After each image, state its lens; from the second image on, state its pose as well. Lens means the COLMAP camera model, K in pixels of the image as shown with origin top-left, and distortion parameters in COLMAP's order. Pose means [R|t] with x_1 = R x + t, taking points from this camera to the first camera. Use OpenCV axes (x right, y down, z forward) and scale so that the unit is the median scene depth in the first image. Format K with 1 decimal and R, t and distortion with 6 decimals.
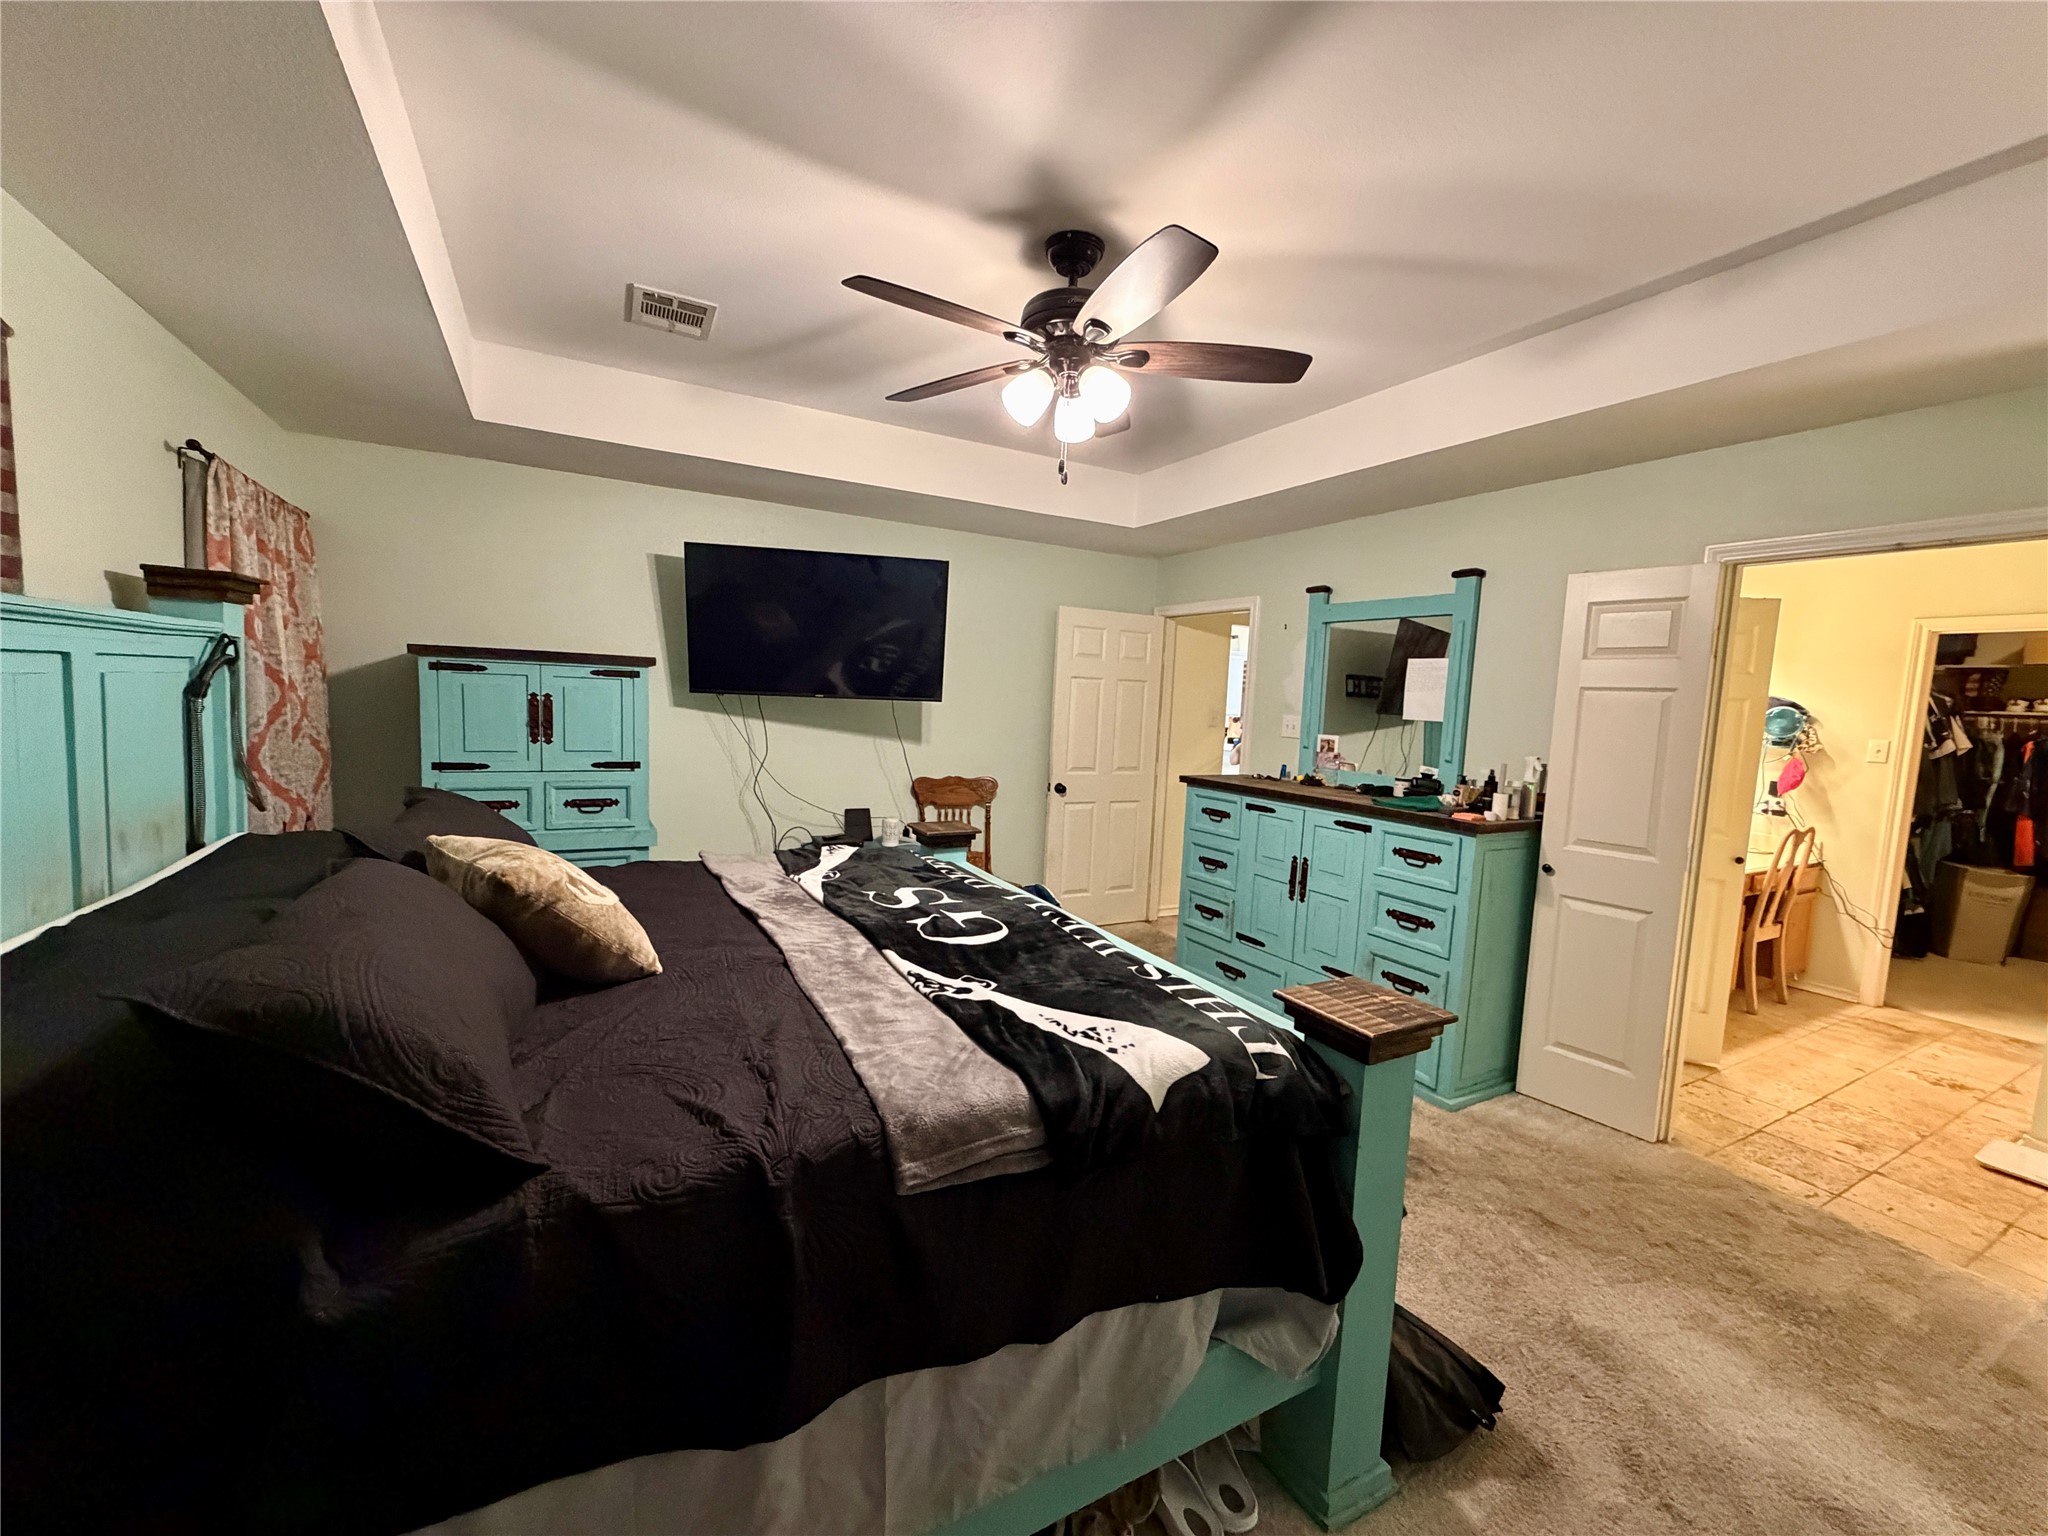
lens RADIAL K [[817.5, 0, 1025.0], [0, 817.5, 768.0], [0, 0, 1]] dist [-0.000424, -0.000637]
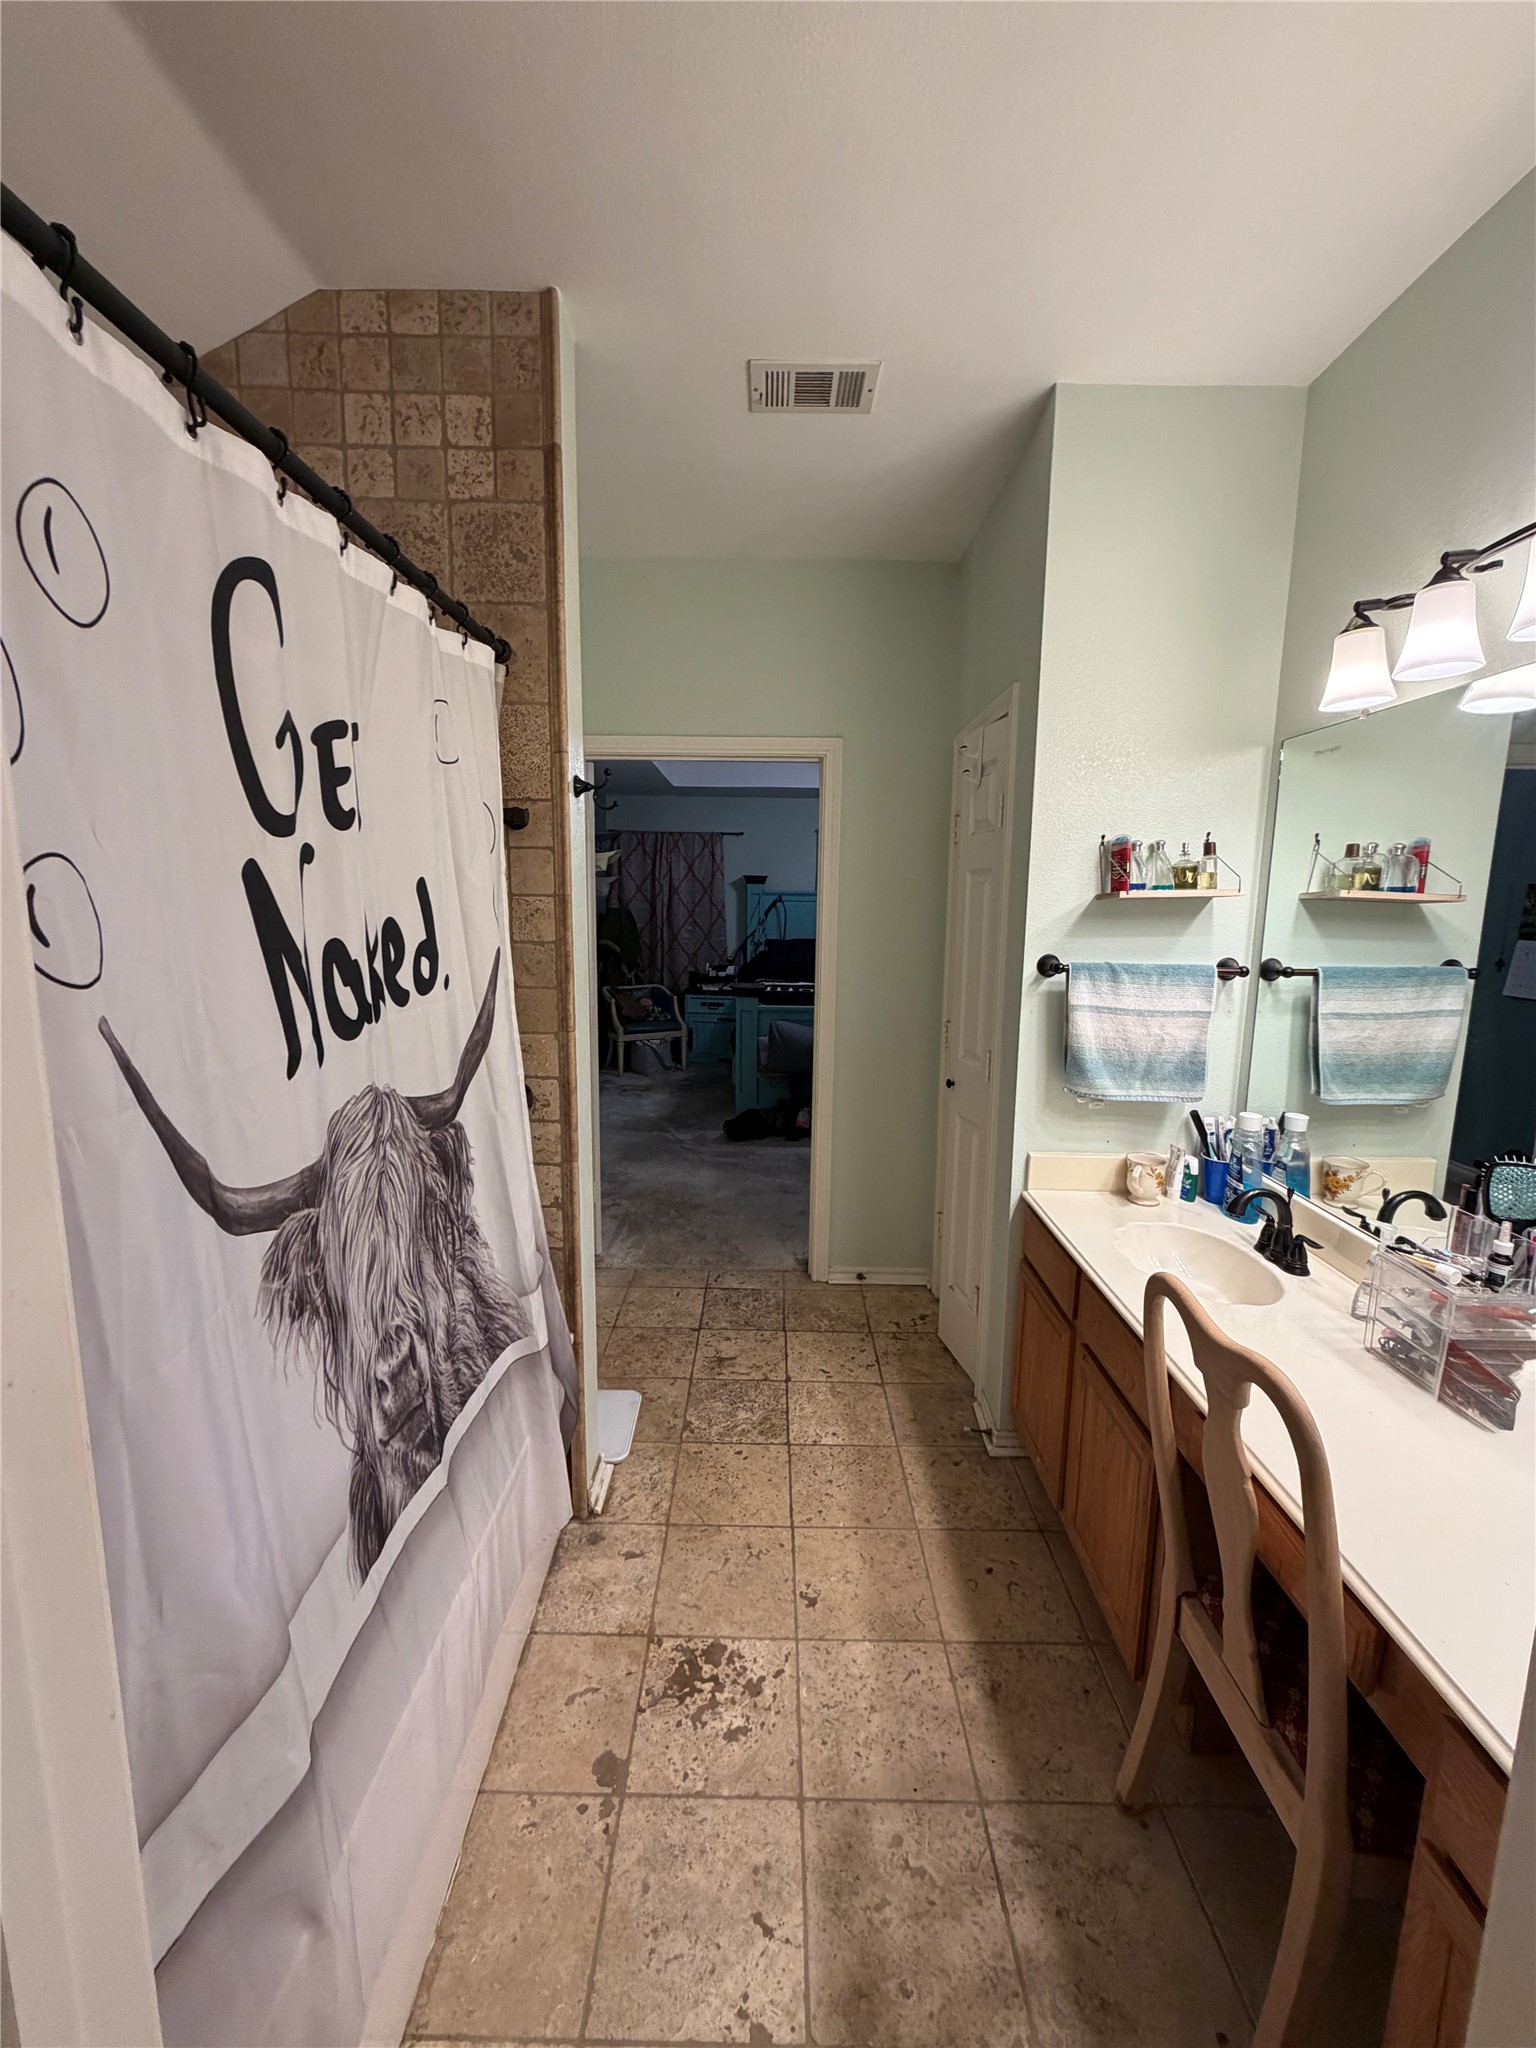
lens RADIAL K [[817.5, 0, 764.7], [0, 817.5, 1021.2], [0, 0, 1]] dist [-0.000424, -0.000637]
pose [[-0.490031, 0.083015, -0.867743, 1.133145], [-0.108967, 0.981813, 0.155463, -0.043194], [0.864867, 0.170737, -0.472073, 0.905108]]
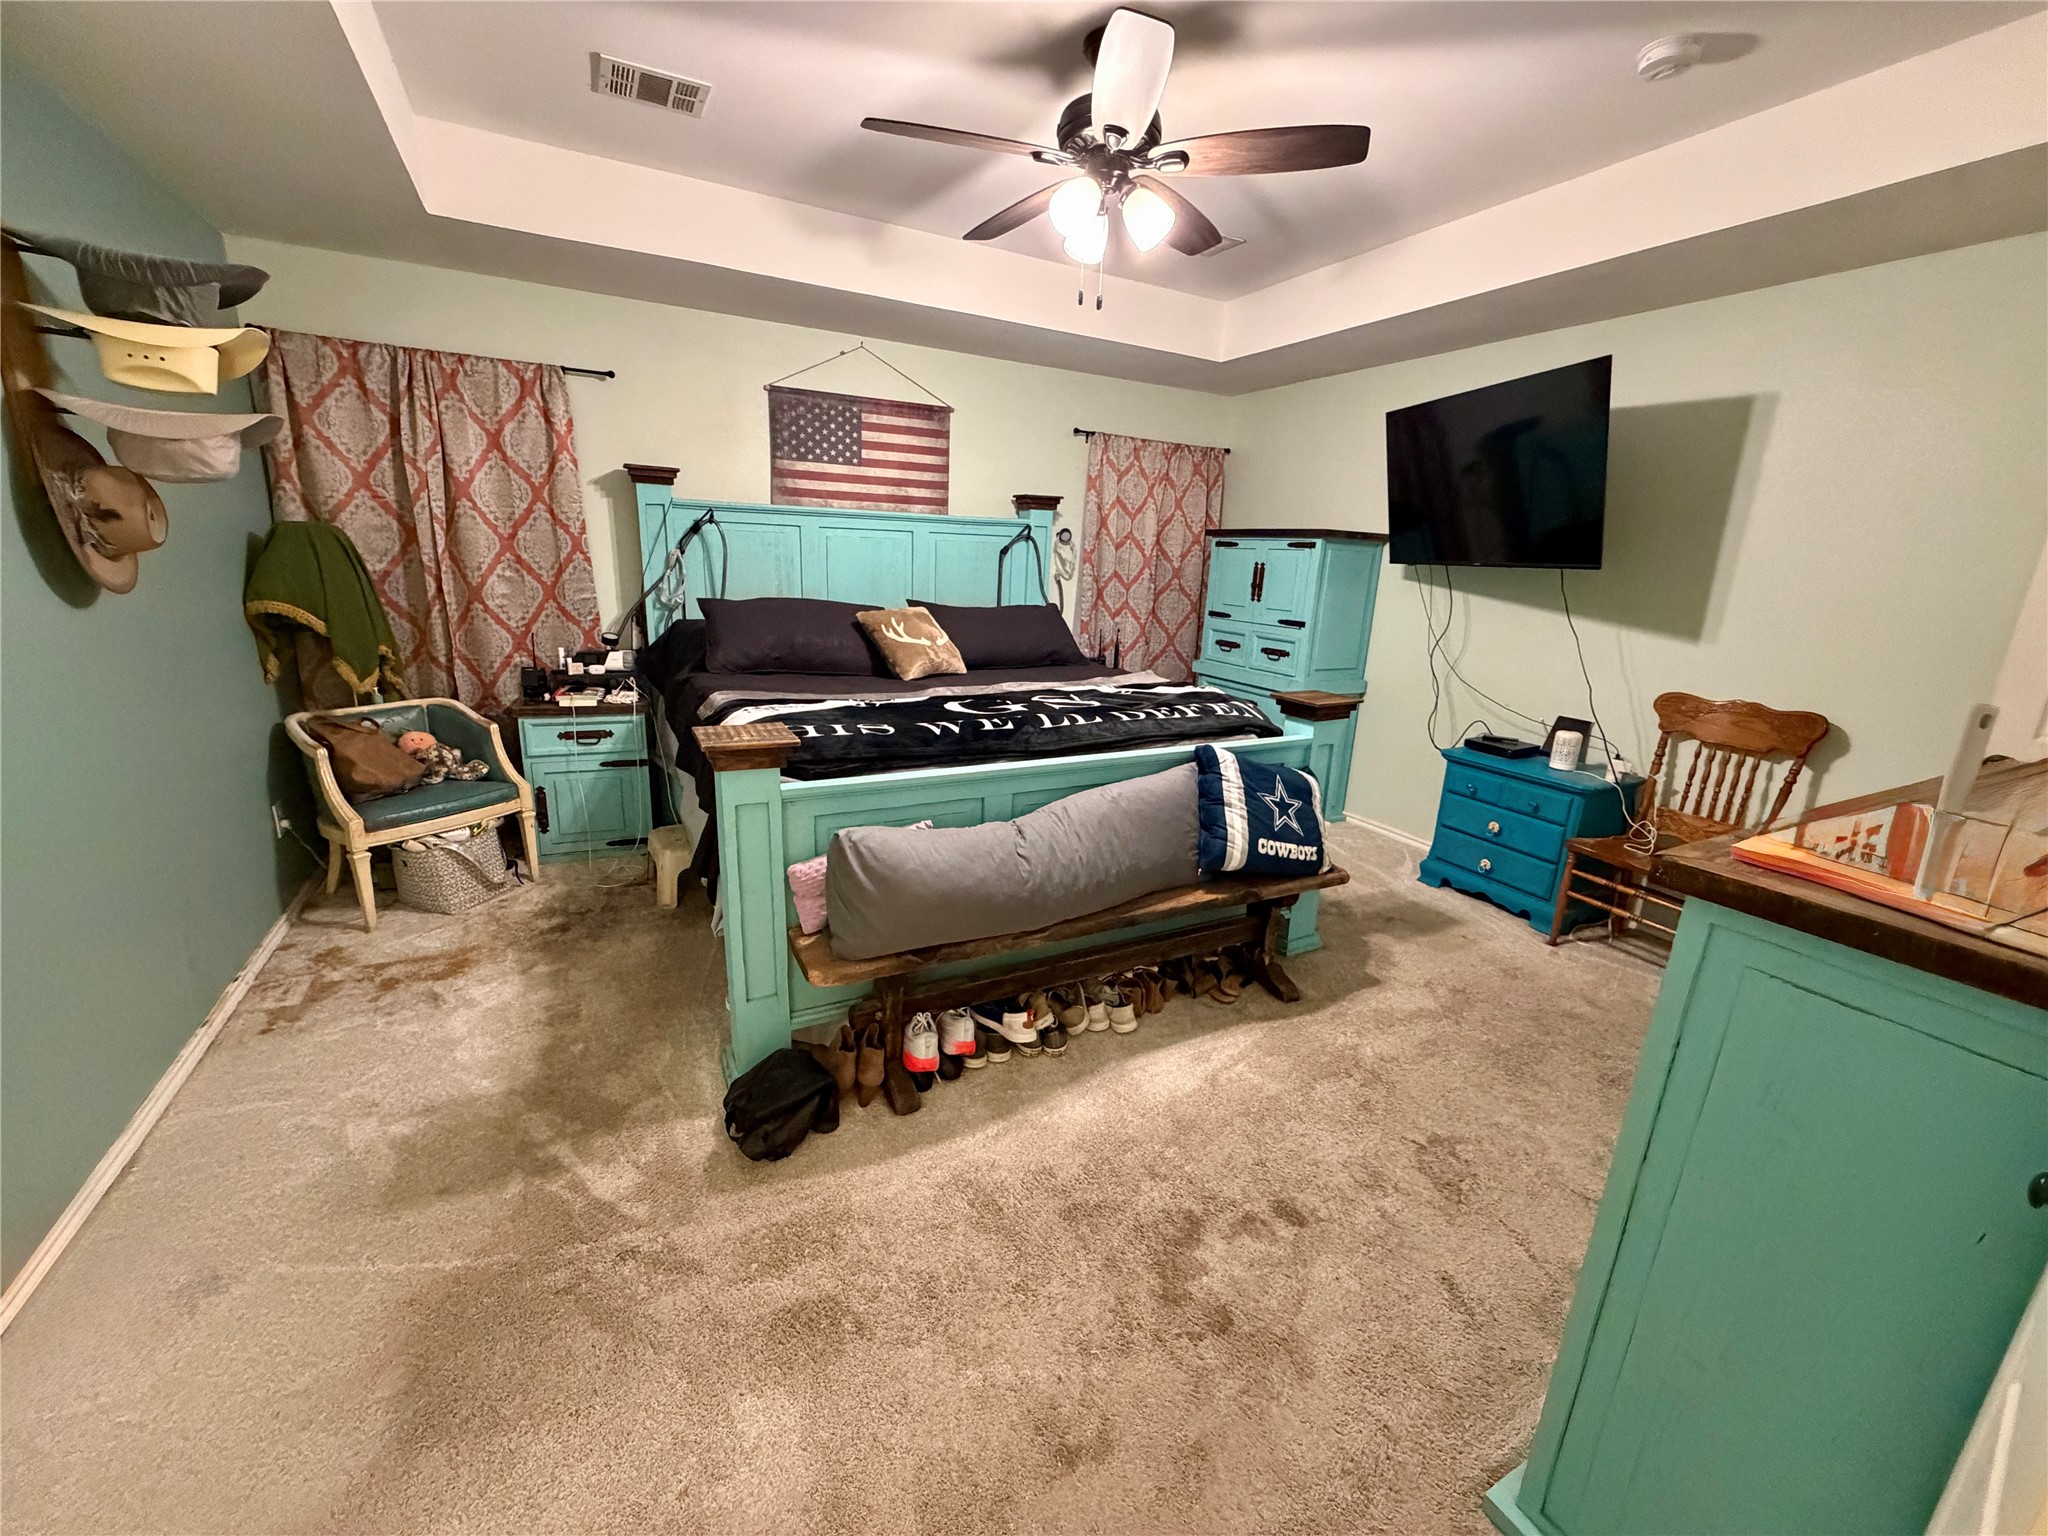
lens RADIAL K [[817.5, 0, 1019.7], [0, 817.5, 768.7], [0, 0, 1]] dist [-0.000424, -0.000637]
pose [[-0.016906, 0.215906, -0.976268, 0.536361], [-0.127098, 0.968023, 0.216283, -0.003805], [0.991746, 0.127738, 0.011076, 0.449333]]
